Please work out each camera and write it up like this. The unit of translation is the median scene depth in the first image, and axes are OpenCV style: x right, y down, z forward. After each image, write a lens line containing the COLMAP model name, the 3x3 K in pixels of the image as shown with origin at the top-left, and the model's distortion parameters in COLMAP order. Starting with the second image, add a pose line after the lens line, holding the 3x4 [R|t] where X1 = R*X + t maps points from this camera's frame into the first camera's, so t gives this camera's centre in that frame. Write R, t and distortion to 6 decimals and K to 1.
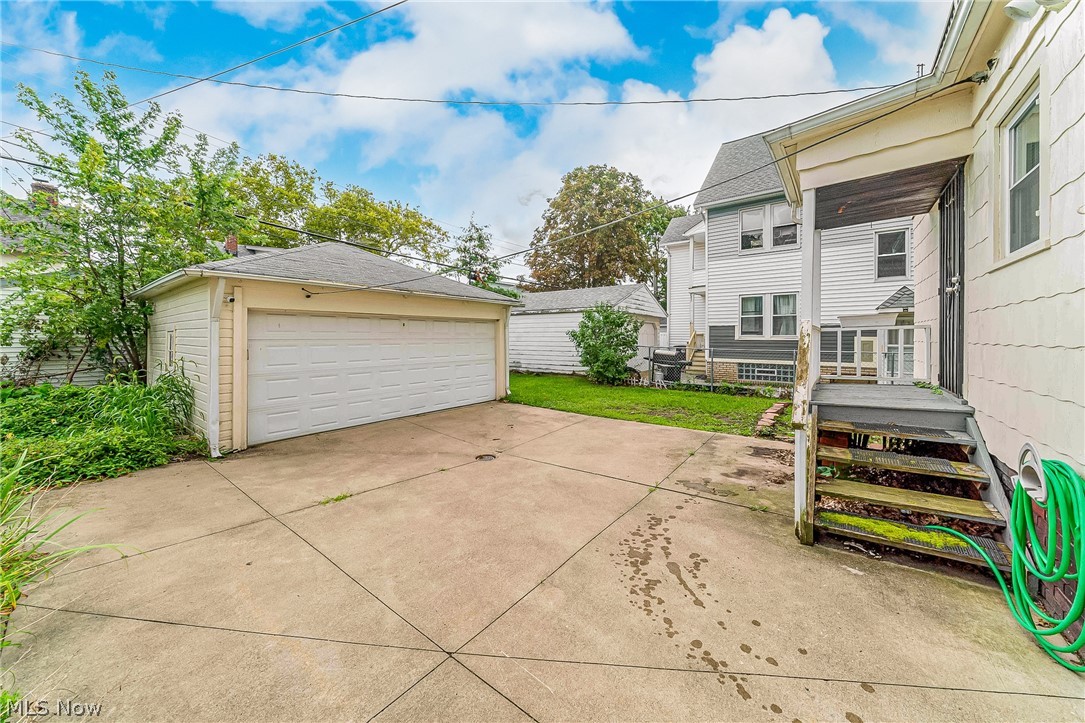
lens RADIAL K [[376.2, 0, 541.2], [0, 376.2, 340.7], [0, 0, 1]] dist [-0.013011, -0.000010]
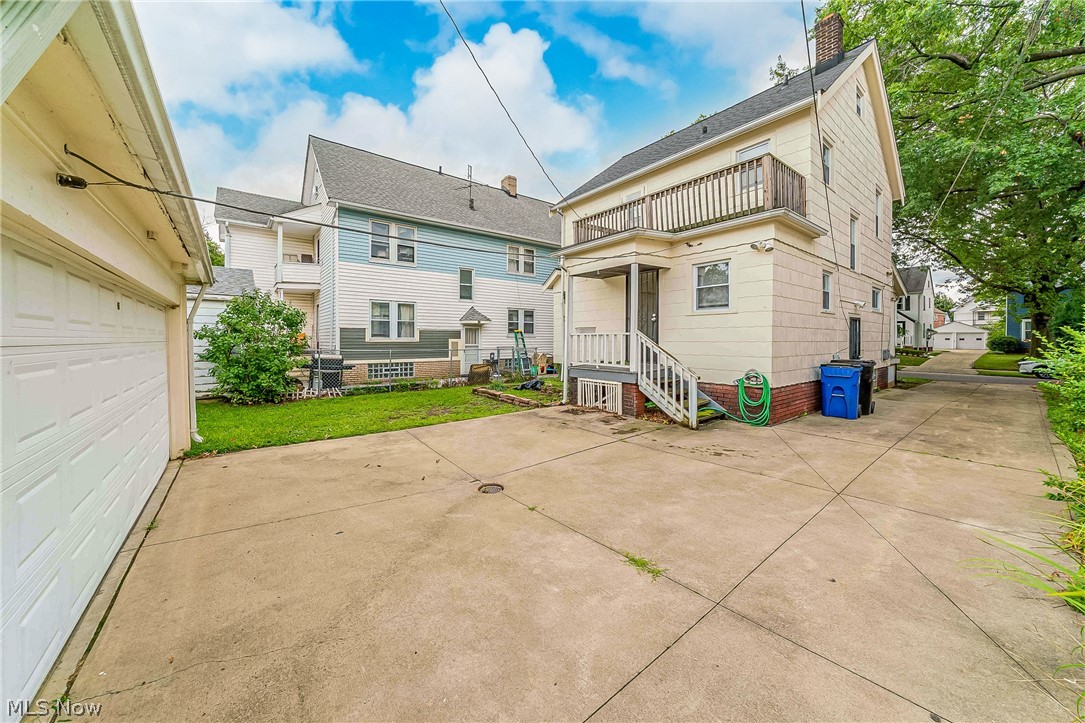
lens RADIAL K [[376.2, 0, 529.0], [0, 376.2, 336.7], [0, 0, 1]] dist [-0.013011, -0.000010]
pose [[0.264197, 0.006704, 0.964445, -0.494303], [0.010435, 0.999897, -0.009809, -0.001944], [-0.964412, 0.012655, 0.264100, 0.388040]]
